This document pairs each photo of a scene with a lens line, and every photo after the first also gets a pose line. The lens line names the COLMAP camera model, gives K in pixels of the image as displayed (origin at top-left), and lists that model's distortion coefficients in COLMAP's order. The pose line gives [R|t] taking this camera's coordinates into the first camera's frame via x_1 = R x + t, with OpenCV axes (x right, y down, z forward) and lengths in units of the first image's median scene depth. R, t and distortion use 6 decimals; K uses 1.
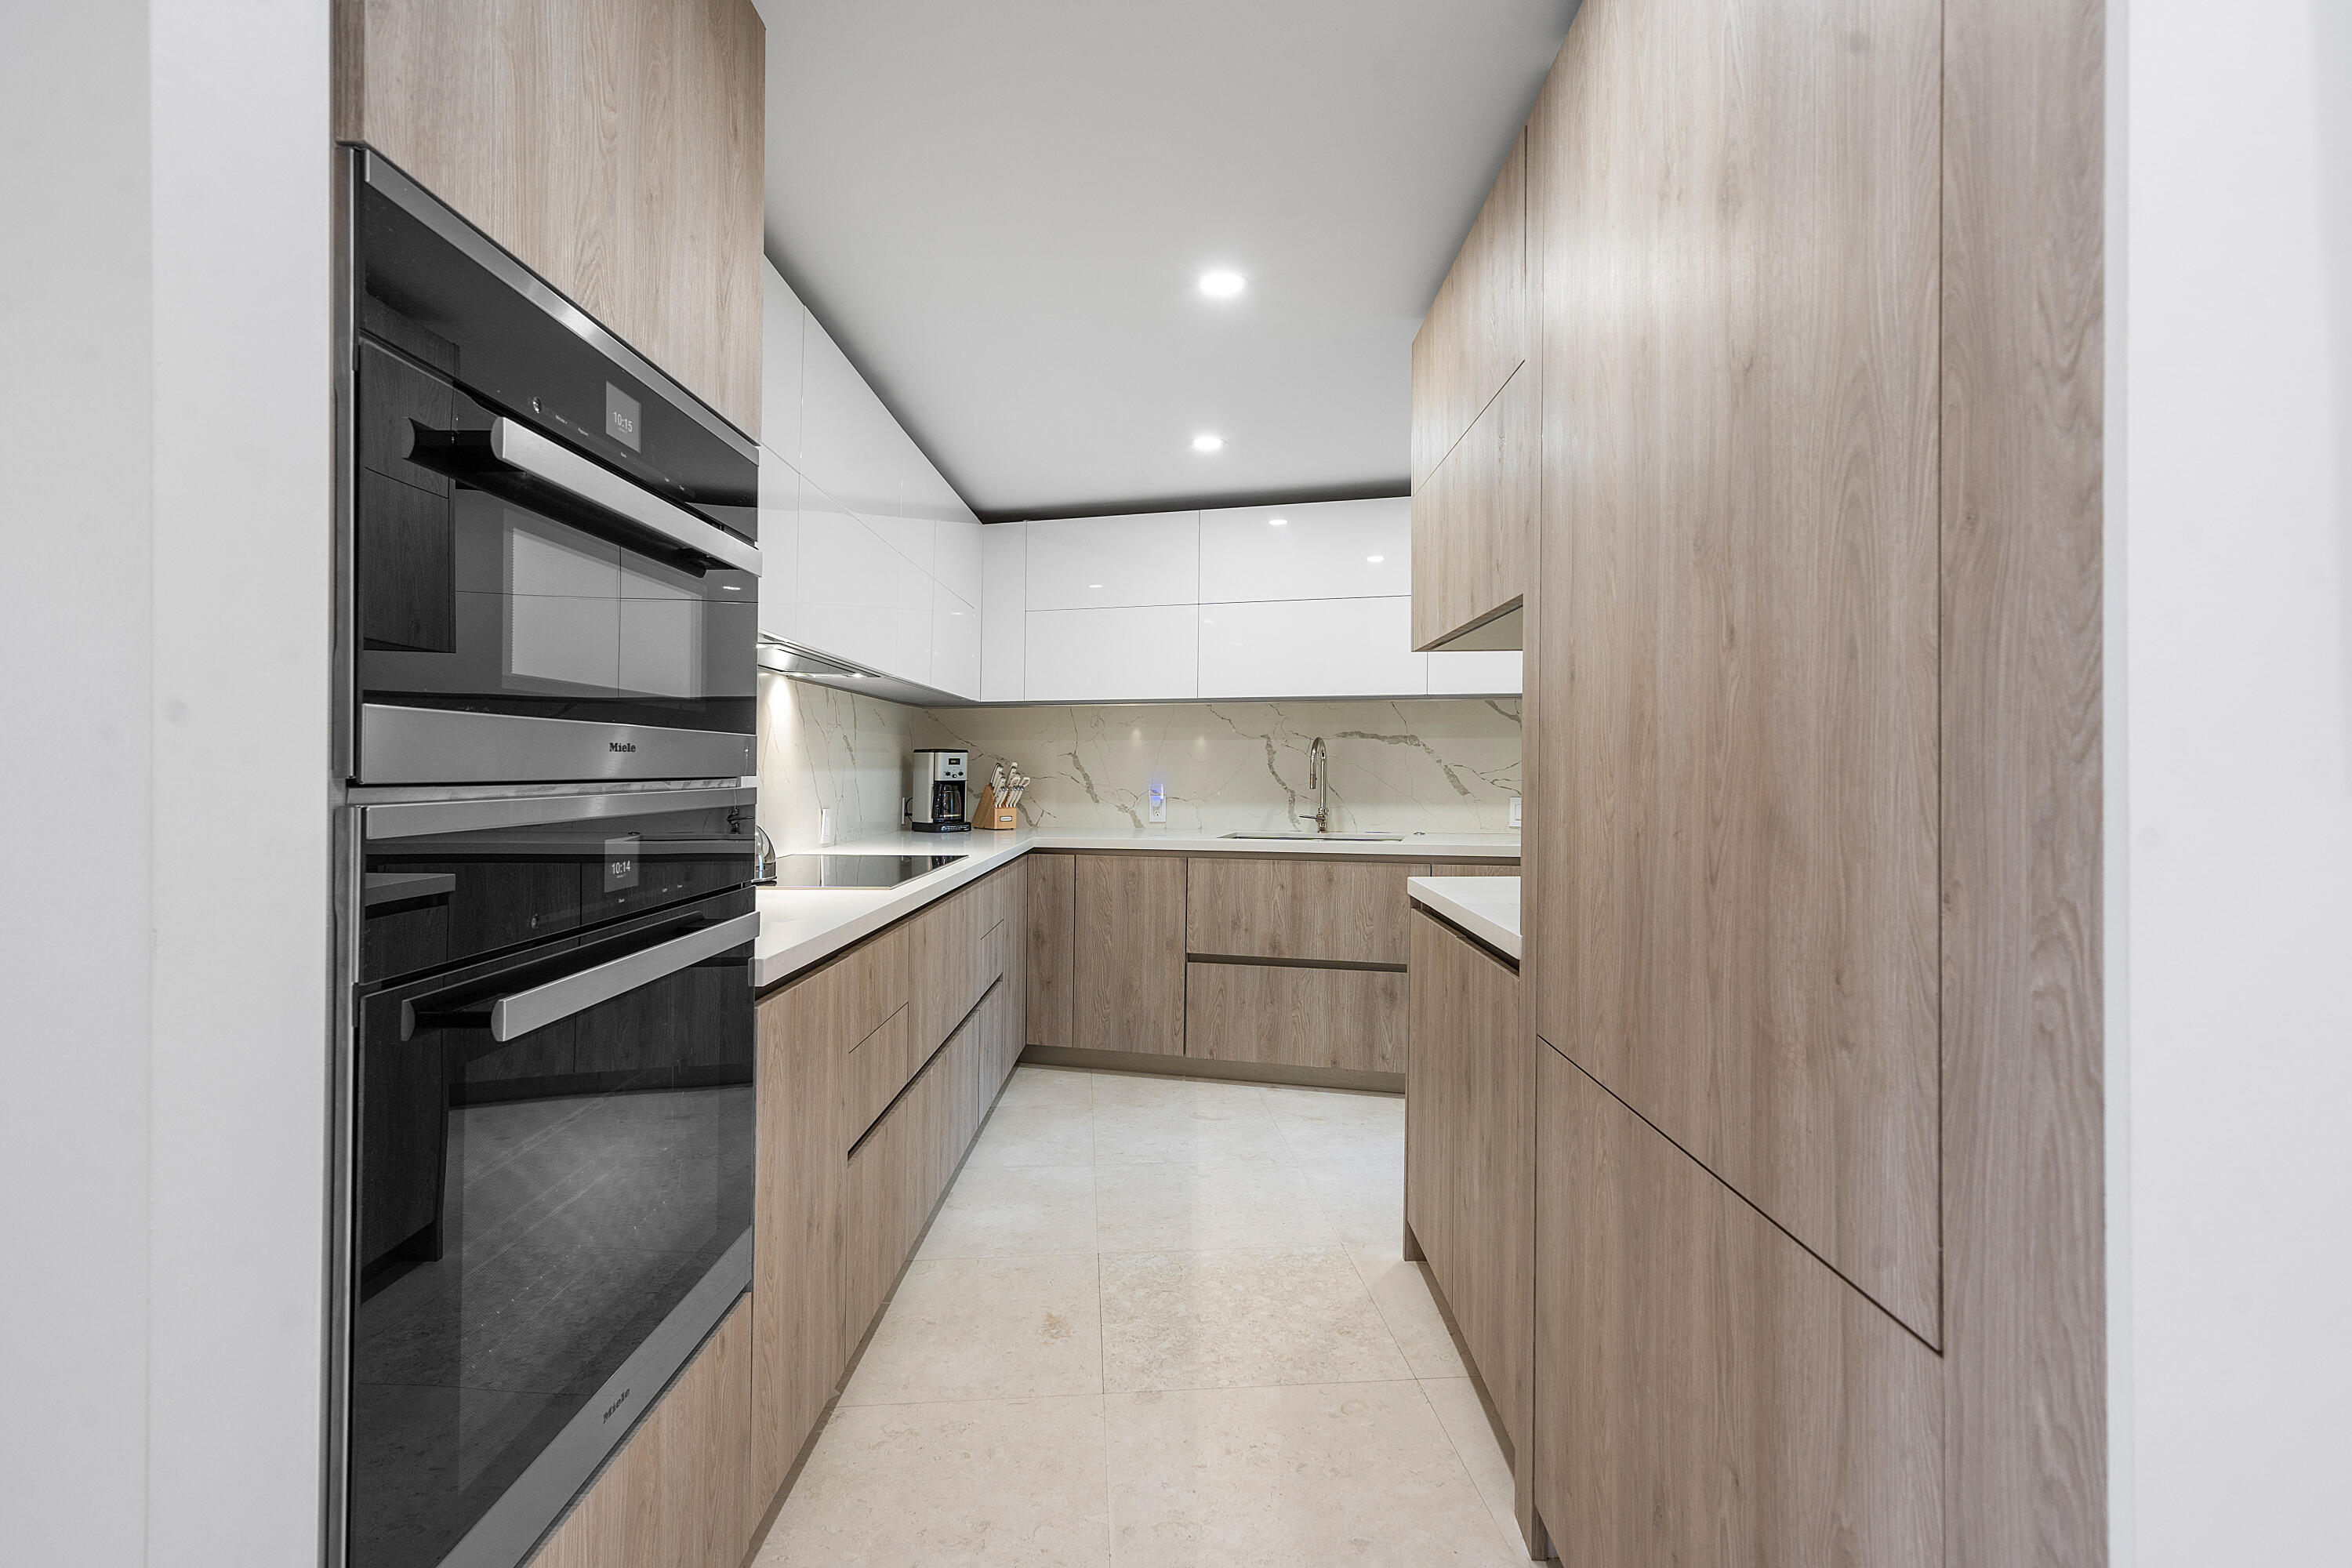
lens RADIAL K [[1099.2, 0, 1130.4], [0, 1099.2, 787.6], [0, 0, 1]] dist [-0.005193, 0.003271]
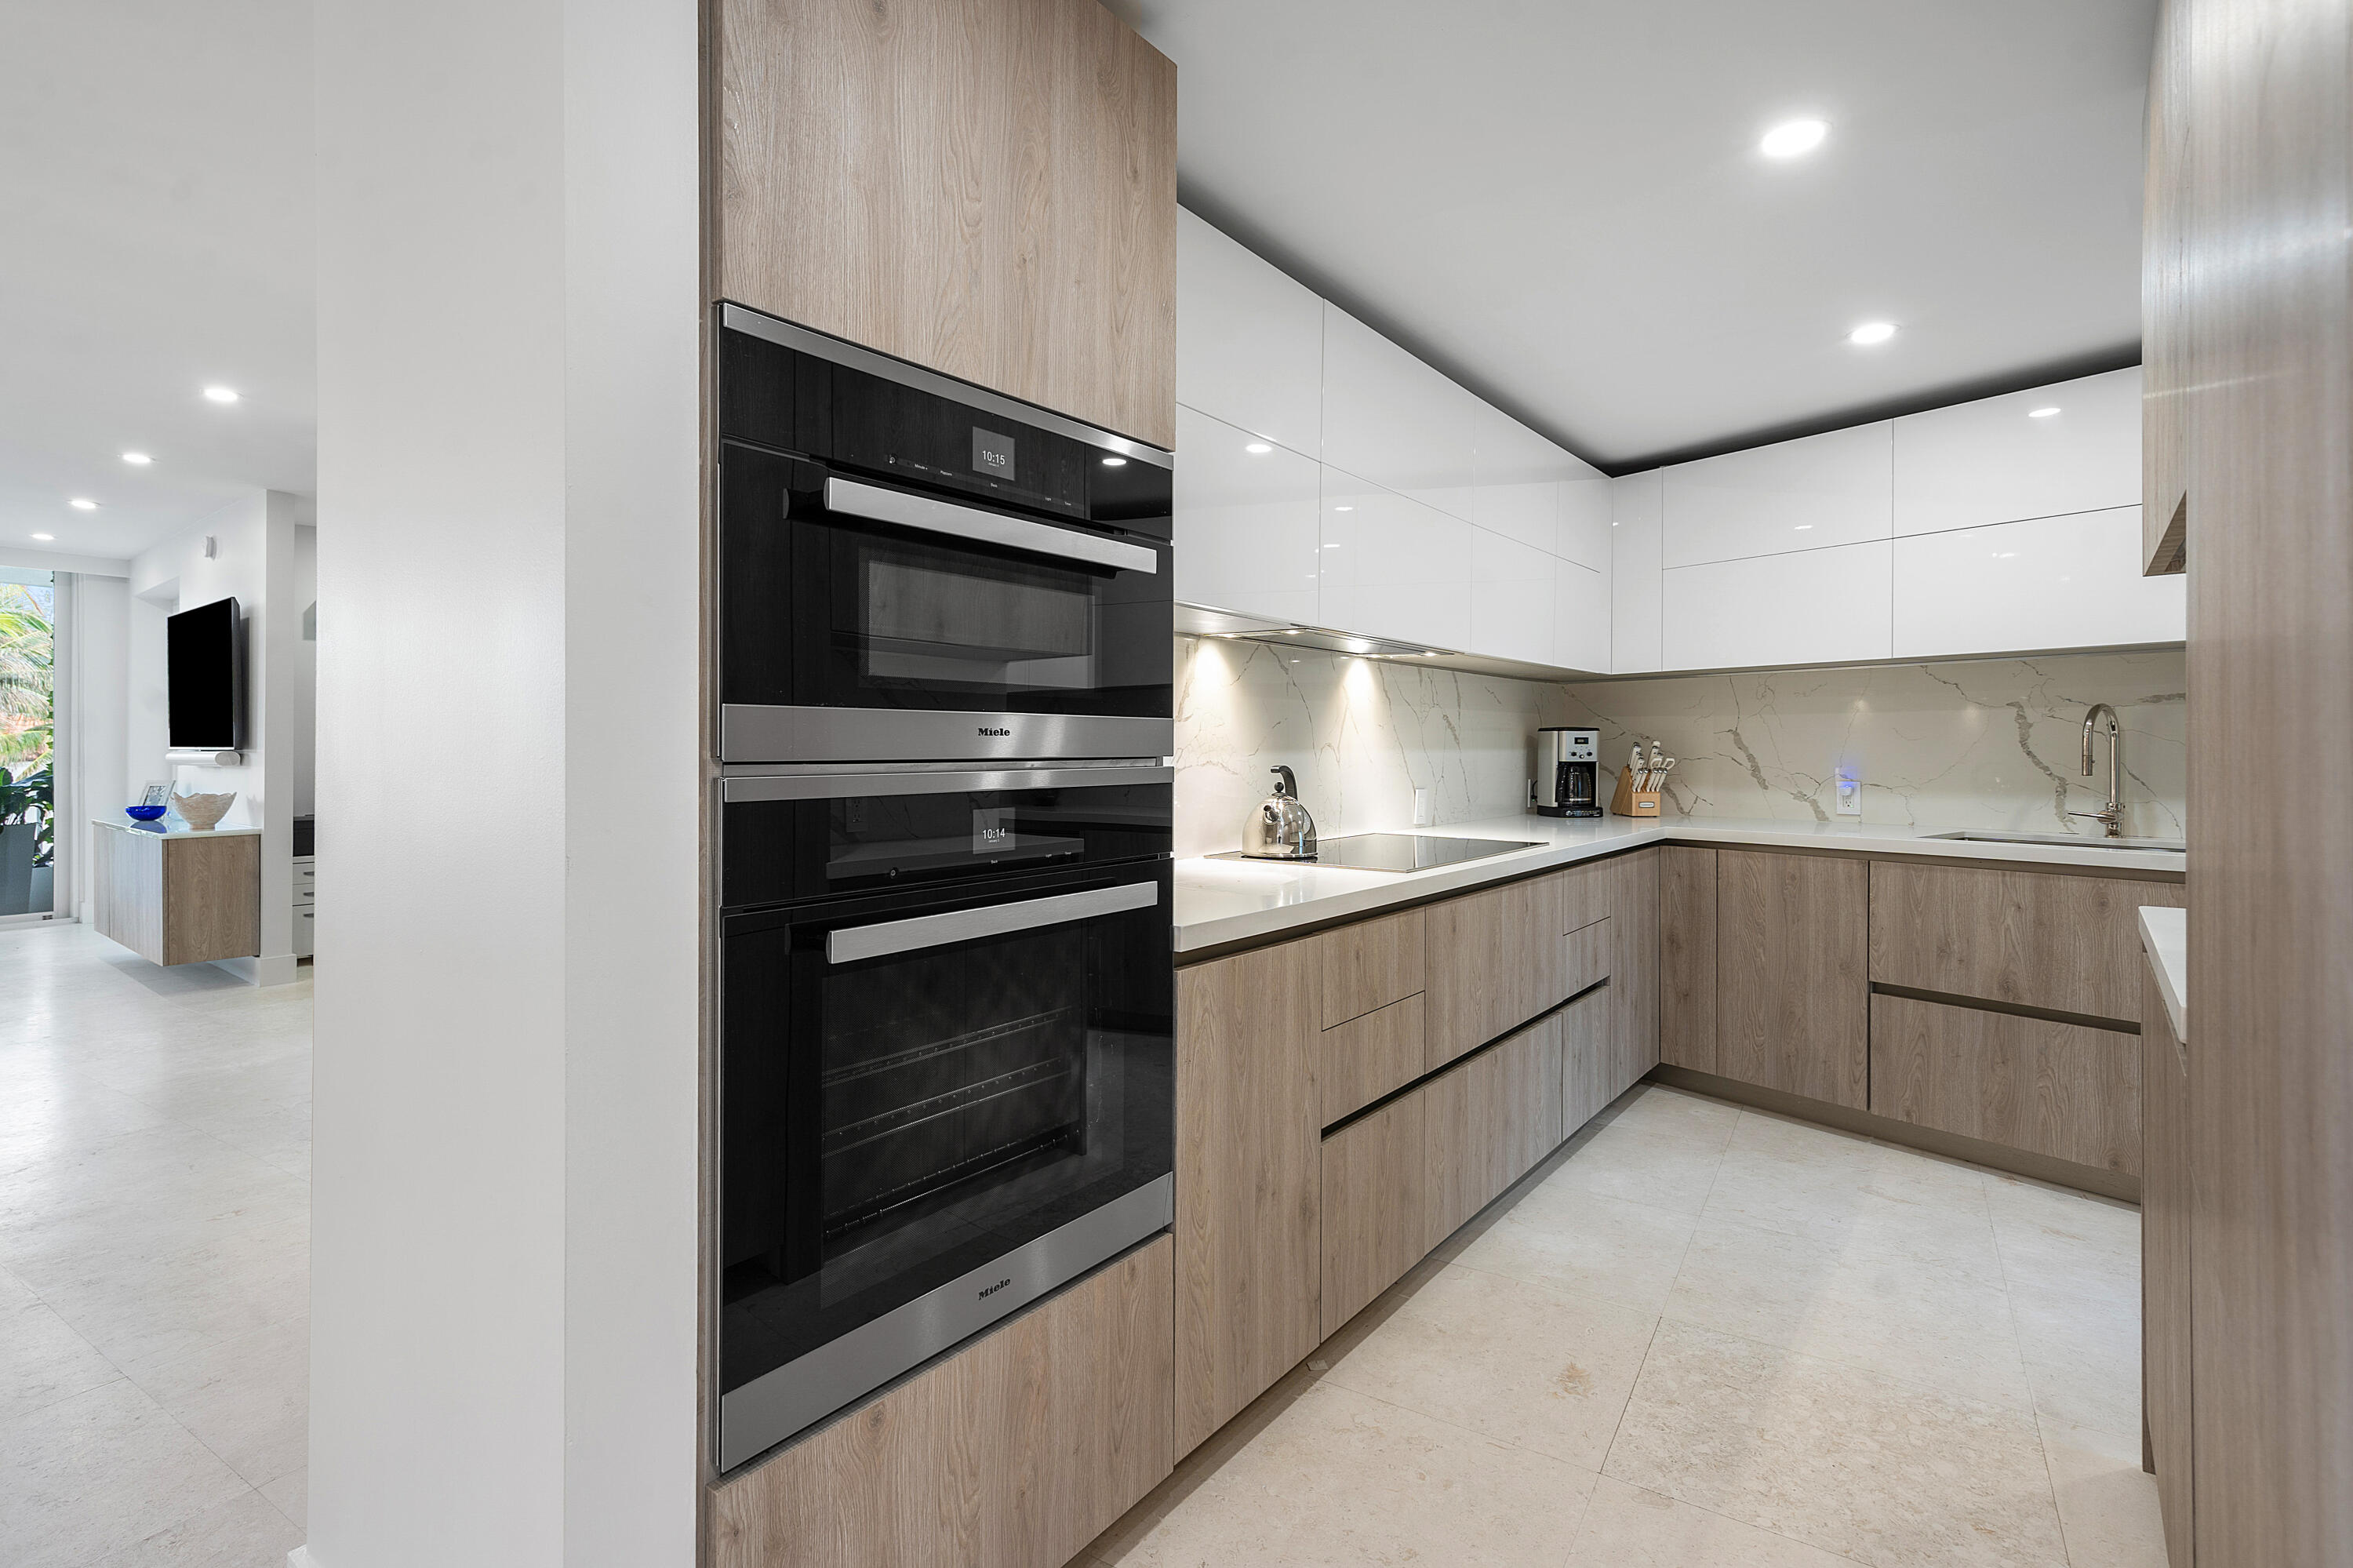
lens RADIAL K [[1099.7, 0, 1133.0], [0, 1099.7, 759.2], [0, 0, 1]] dist [-0.005193, 0.003271]
pose [[0.786068, 0.004099, -0.618127, 0.182682], [-0.008602, 0.999954, -0.004308, -0.001795], [0.618081, 0.008704, 0.786066, 0.076226]]
